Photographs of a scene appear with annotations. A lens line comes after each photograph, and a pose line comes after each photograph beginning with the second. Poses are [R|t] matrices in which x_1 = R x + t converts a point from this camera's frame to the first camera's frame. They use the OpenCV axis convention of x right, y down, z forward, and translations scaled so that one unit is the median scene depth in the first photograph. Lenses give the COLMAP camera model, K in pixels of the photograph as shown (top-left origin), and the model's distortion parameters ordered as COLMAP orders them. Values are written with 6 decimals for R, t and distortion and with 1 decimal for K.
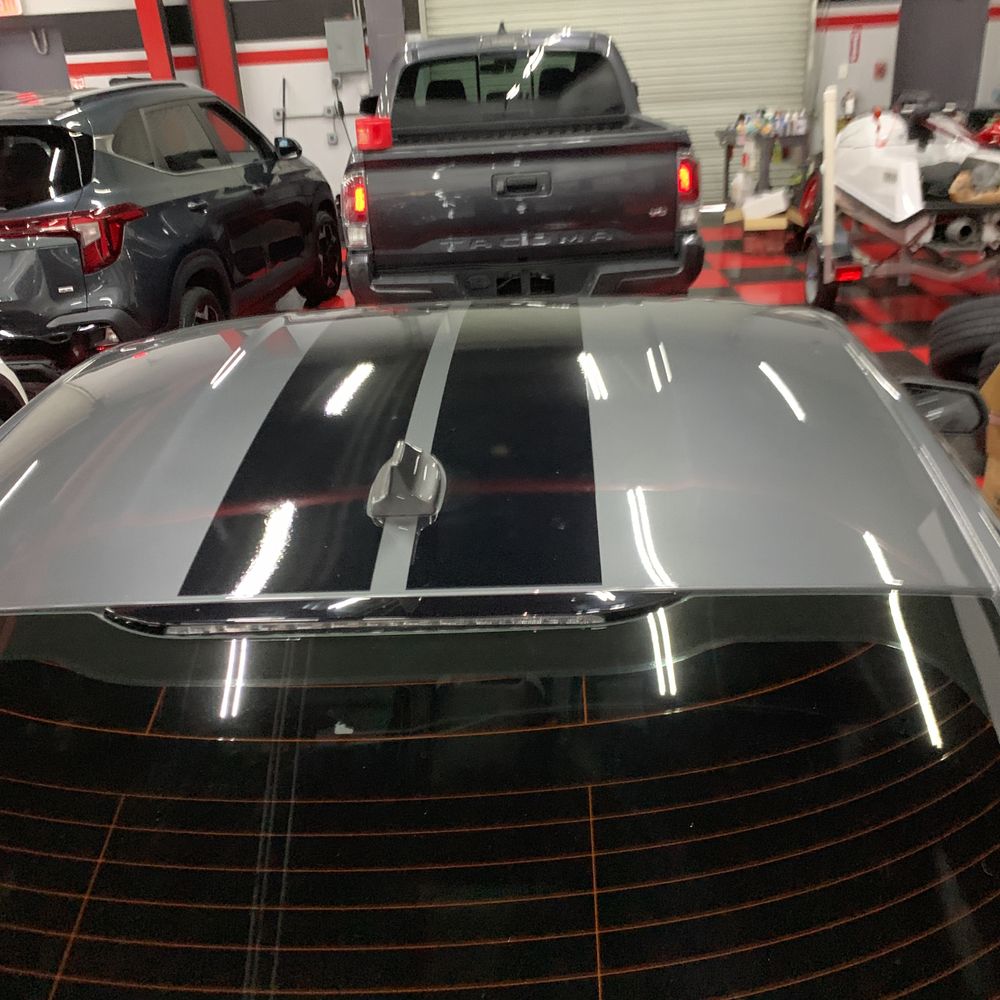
lens RADIAL K [[1007.1, 0, 502.3], [0, 1007.1, 498.8], [0, 0, 1]] dist [0.028964, -0.012736]
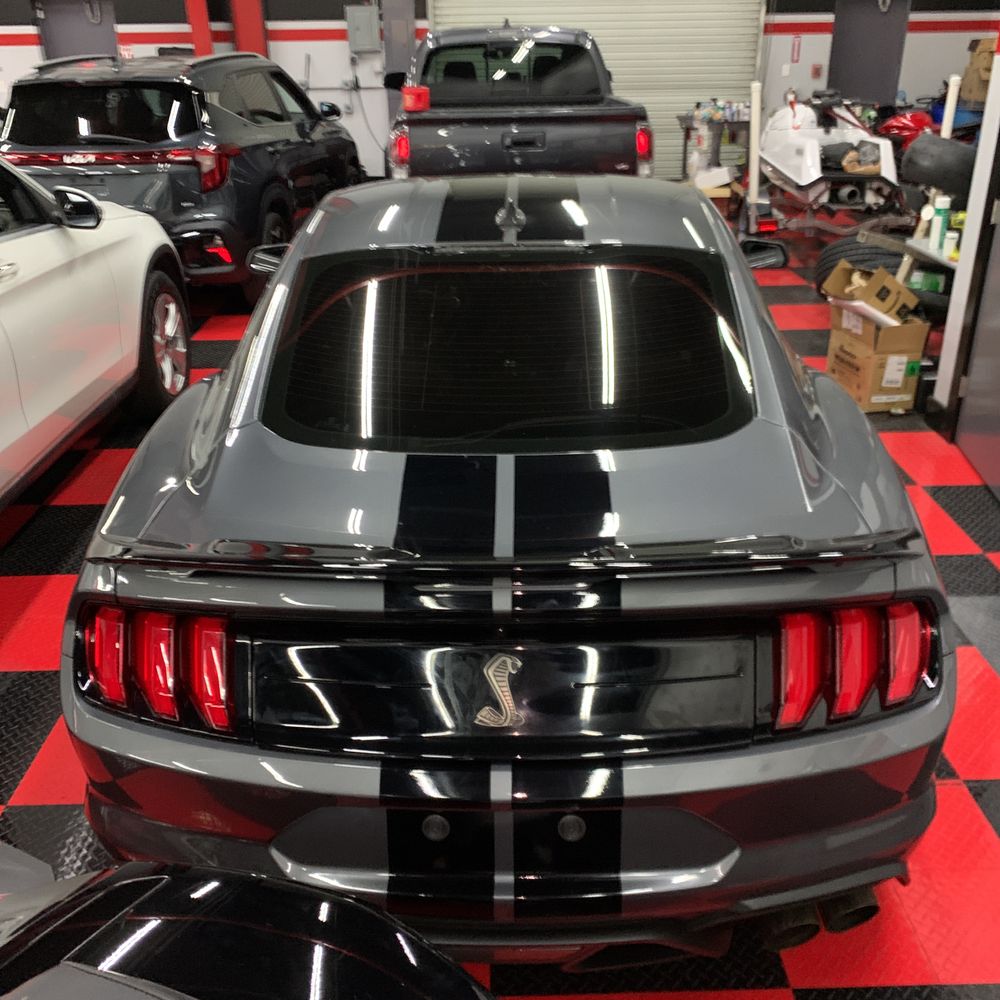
lens RADIAL K [[1007.1, 0, 502.3], [0, 1007.1, 498.8], [0, 0, 1]] dist [0.028964, -0.012736]
pose [[0.998929, 0.029958, 0.035271, -0.030696], [-0.030405, 0.999463, 0.012191, 0.111931], [-0.034887, -0.013250, 0.999303, -0.266744]]
